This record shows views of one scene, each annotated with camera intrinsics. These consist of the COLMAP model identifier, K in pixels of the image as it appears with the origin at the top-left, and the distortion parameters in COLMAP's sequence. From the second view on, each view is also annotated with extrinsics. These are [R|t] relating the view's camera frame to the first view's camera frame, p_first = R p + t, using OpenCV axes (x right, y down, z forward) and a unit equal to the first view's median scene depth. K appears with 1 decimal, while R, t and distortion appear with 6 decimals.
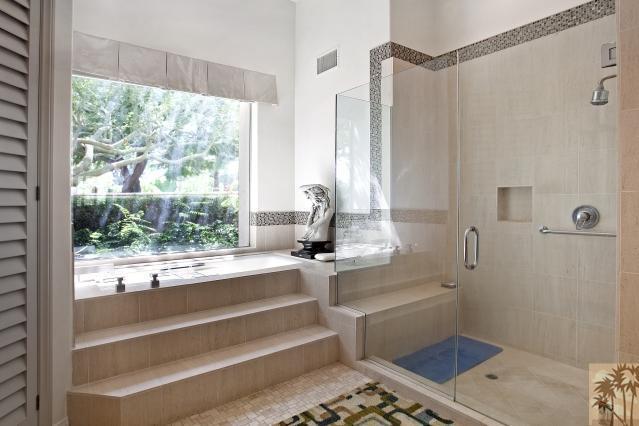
lens RADIAL K [[362.8, 0, 270.9], [0, 362.8, 205.5], [0, 0, 1]] dist [-0.002486, 0.000060]
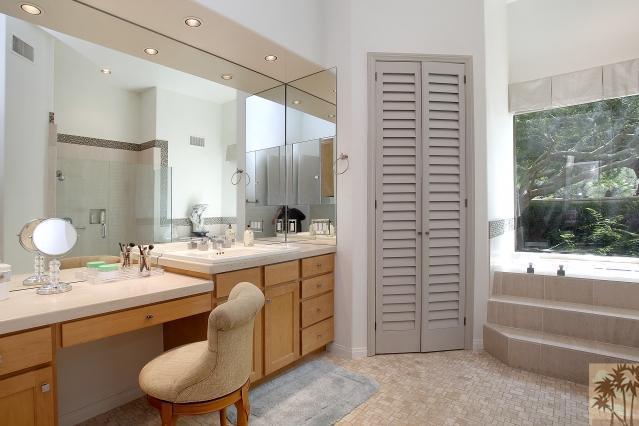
lens RADIAL K [[313.9, 0, 323.5], [0, 313.9, 216.2], [0, 0, 1]] dist [-0.037966, 0.000191]
pose [[0.332220, 0.018534, -0.943020, 0.452035], [0.002315, 0.999788, 0.020465, -0.000950], [0.943199, -0.008982, 0.332106, -0.123061]]
